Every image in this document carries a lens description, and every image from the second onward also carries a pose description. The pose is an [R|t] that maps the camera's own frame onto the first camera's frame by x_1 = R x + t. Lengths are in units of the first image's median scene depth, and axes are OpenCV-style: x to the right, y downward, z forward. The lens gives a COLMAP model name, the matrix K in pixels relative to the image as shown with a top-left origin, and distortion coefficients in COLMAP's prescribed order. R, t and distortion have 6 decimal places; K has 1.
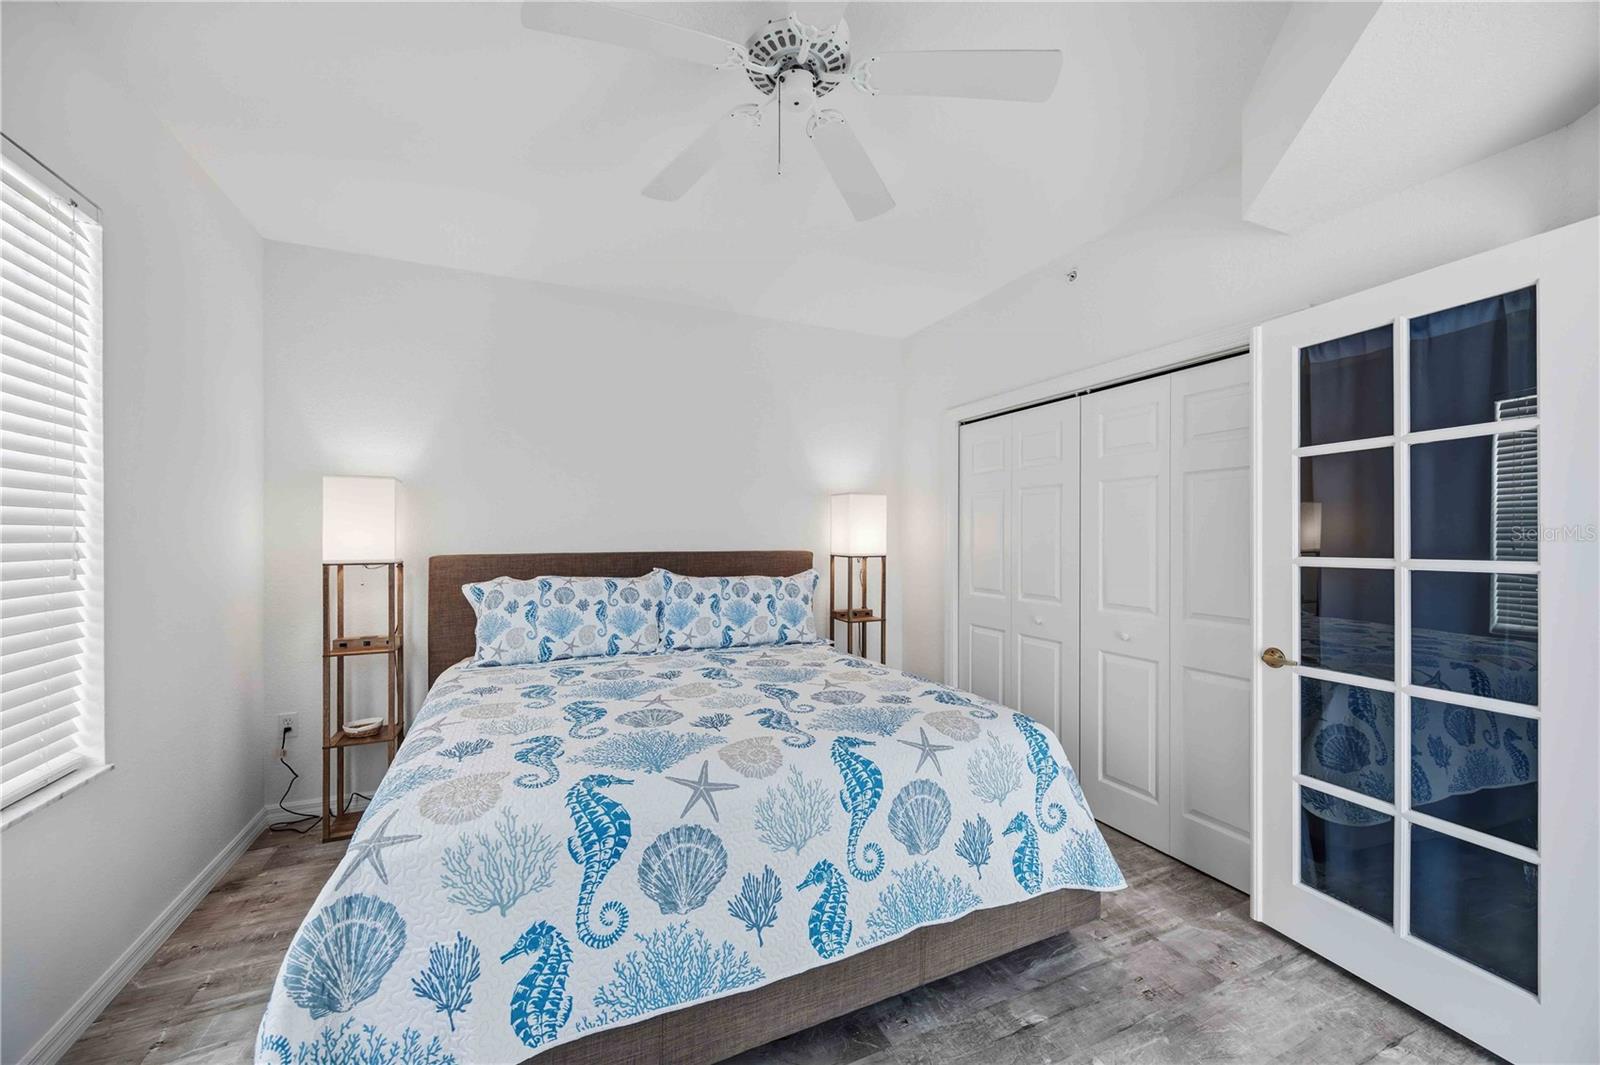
lens RADIAL K [[625.7, 0, 803.6], [0, 625.7, 534.7], [0, 0, 1]] dist [-0.002308, -0.000289]
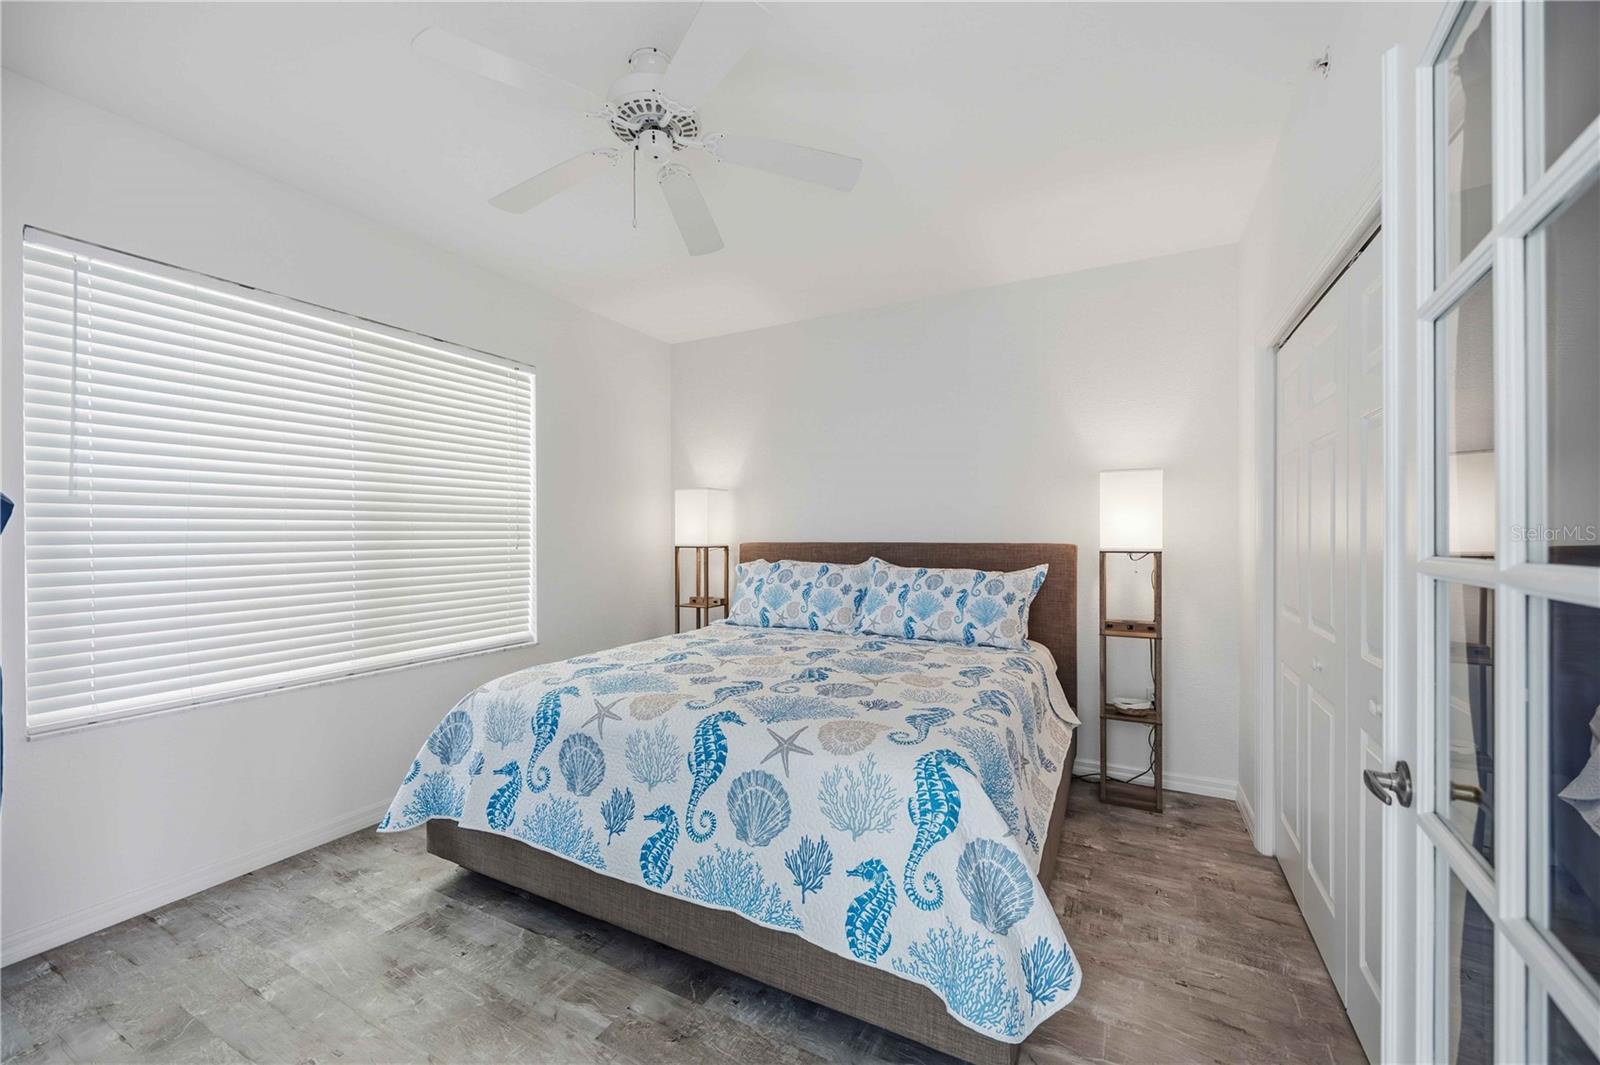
lens RADIAL K [[613.8, 0, 805.3], [0, 613.8, 534.3], [0, 0, 1]] dist [-0.000564, -0.000509]
pose [[0.612250, 0.001653, -0.790663, 0.796093], [0.001720, 0.999993, 0.003422, 0.013729], [0.790662, -0.003455, 0.612243, 0.376752]]
